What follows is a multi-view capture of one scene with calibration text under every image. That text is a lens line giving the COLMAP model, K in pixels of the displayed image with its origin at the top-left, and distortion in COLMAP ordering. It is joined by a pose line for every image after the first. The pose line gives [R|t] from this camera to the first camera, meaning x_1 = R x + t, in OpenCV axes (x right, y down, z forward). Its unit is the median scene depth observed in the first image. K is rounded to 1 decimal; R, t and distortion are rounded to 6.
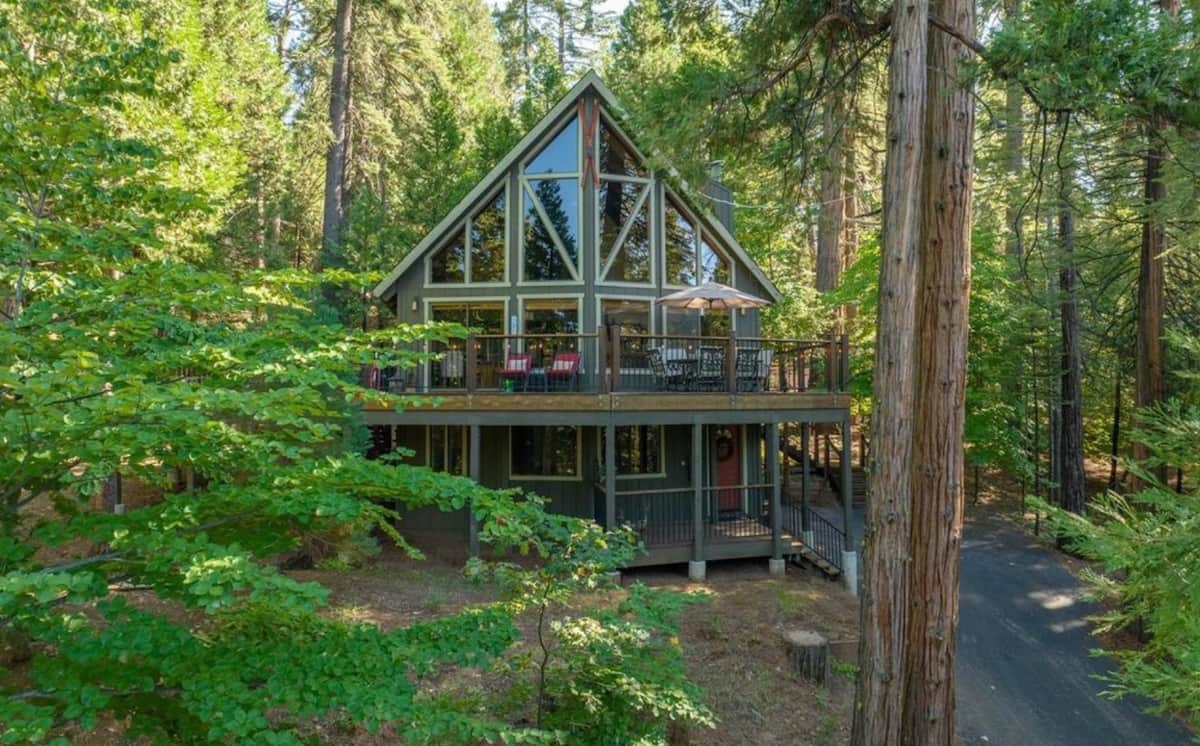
lens RADIAL K [[921.3, 0, 600.0], [0, 921.3, 373.0], [0, 0, 1]] dist [0.002270, 0.001651]
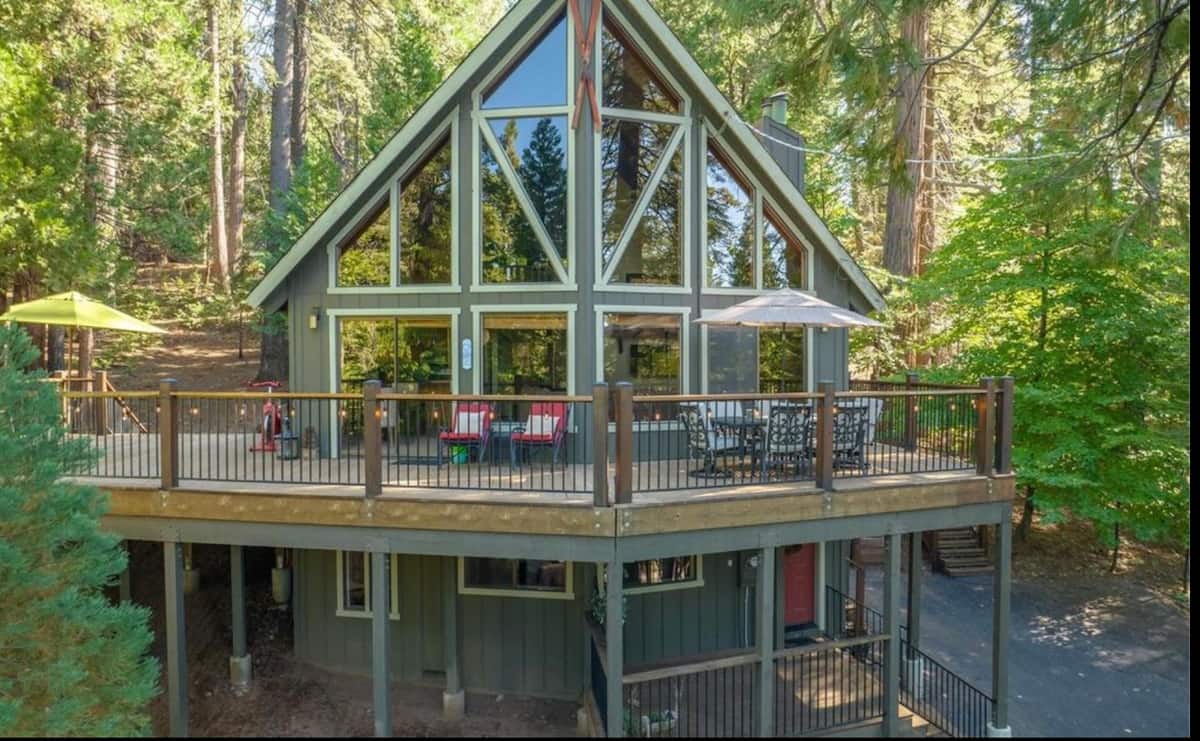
lens RADIAL K [[756.3, 0, 600.0], [0, 756.3, 370.5], [0, 0, 1]] dist [-0.019687, -0.001135]
pose [[0.999608, 0.003369, -0.027795, 0.012283], [-0.000915, 0.996135, 0.087834, -0.084071], [0.027984, -0.087774, 0.995747, 0.472989]]
